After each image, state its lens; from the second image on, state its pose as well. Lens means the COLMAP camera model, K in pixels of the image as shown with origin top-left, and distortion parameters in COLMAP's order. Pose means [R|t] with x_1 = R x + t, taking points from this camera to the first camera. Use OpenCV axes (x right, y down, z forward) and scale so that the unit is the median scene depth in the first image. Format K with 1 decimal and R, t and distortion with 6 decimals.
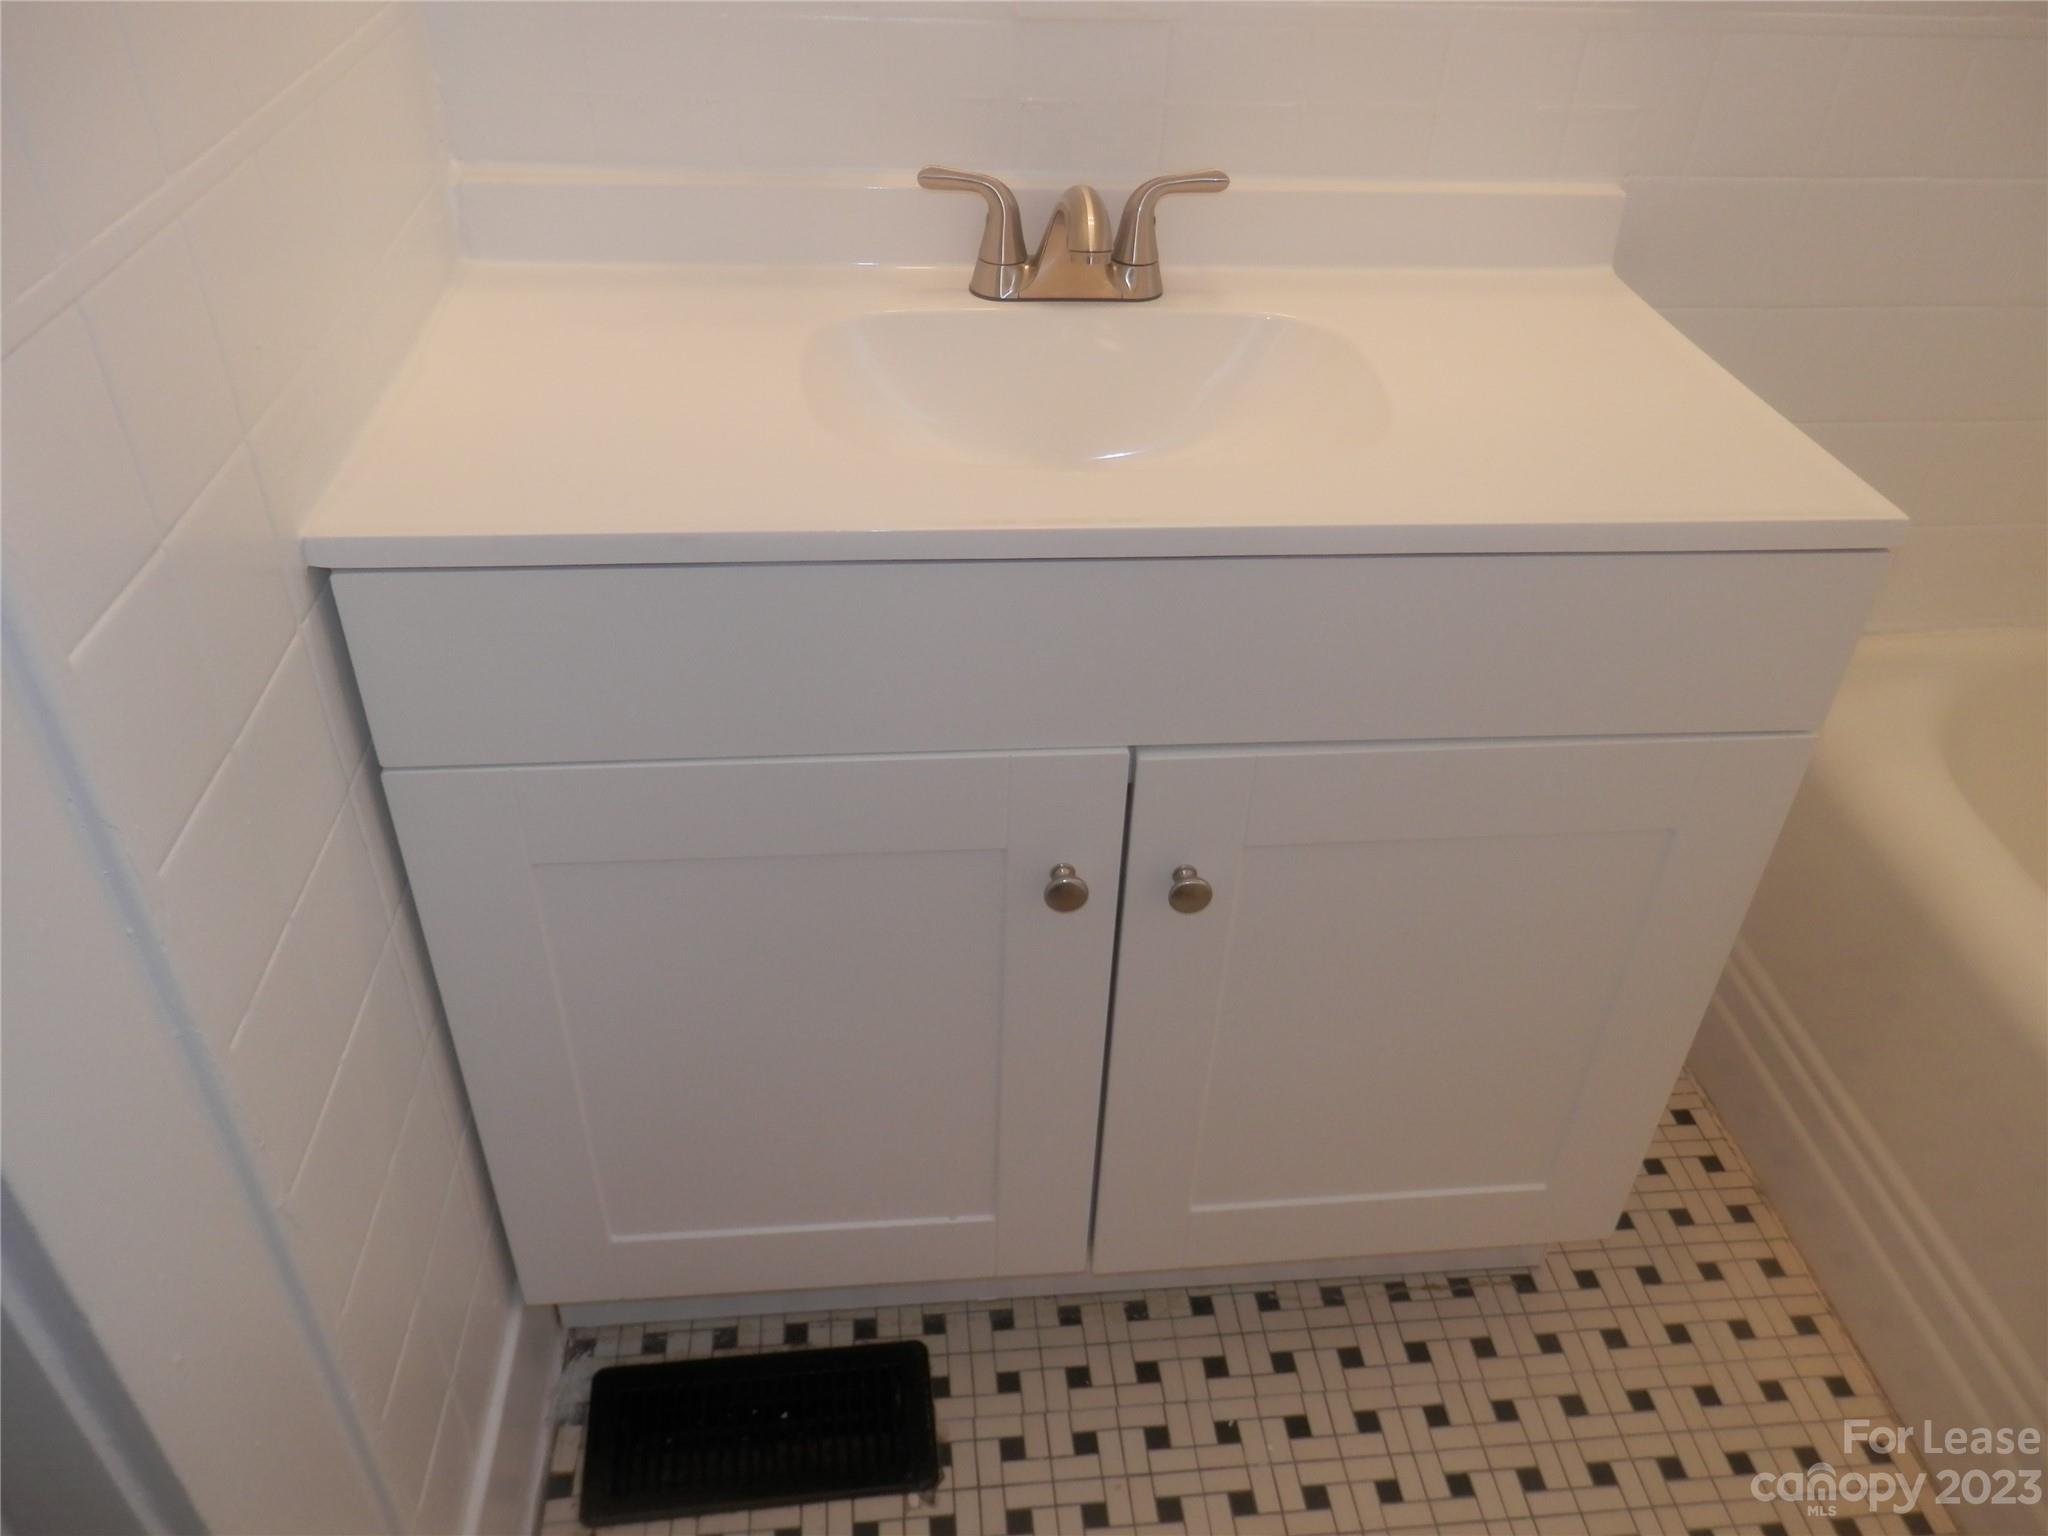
lens RADIAL K [[1512.3, 0, 1034.1], [0, 1512.3, 766.0], [0, 0, 1]] dist [-0.005725, 0.009454]
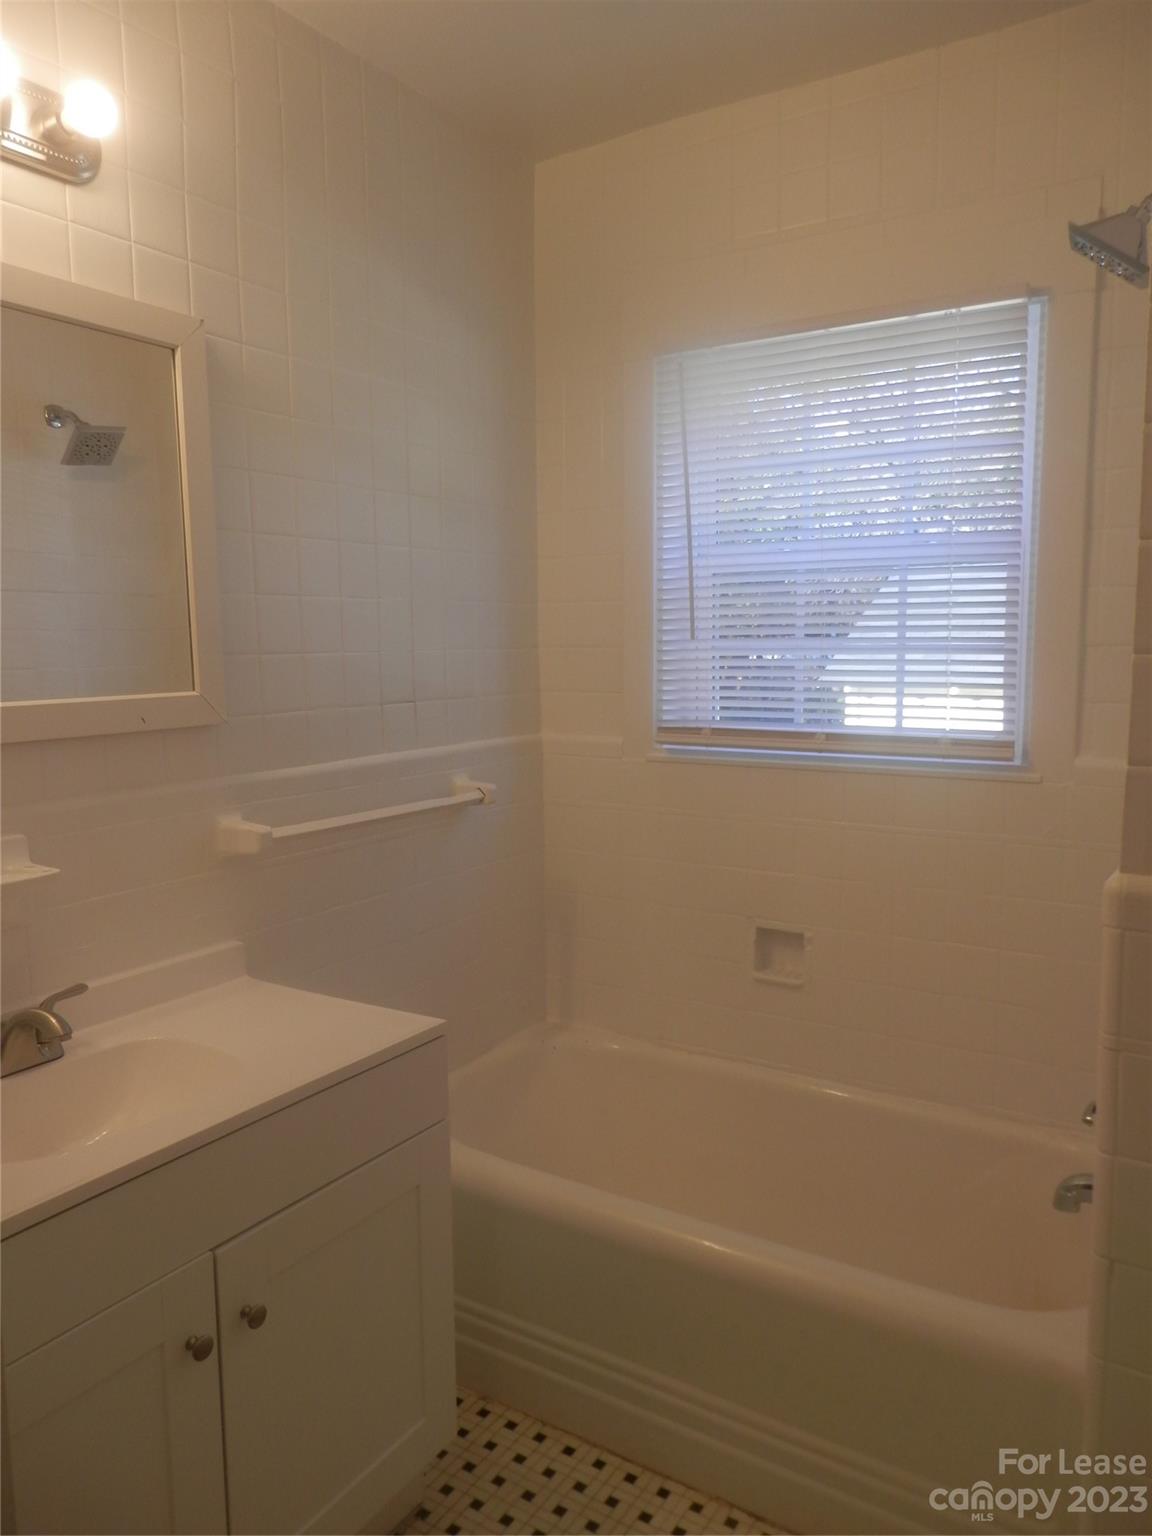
lens RADIAL K [[1134.2, 0, 577.3], [0, 1134.2, 768.2], [0, 0, 1]] dist [-0.005725, 0.009454]
pose [[0.610446, -0.123146, 0.782426, -0.490033], [0.492209, 0.832922, -0.252925, 0.050617], [-0.620553, 0.539514, 0.569068, -0.311978]]
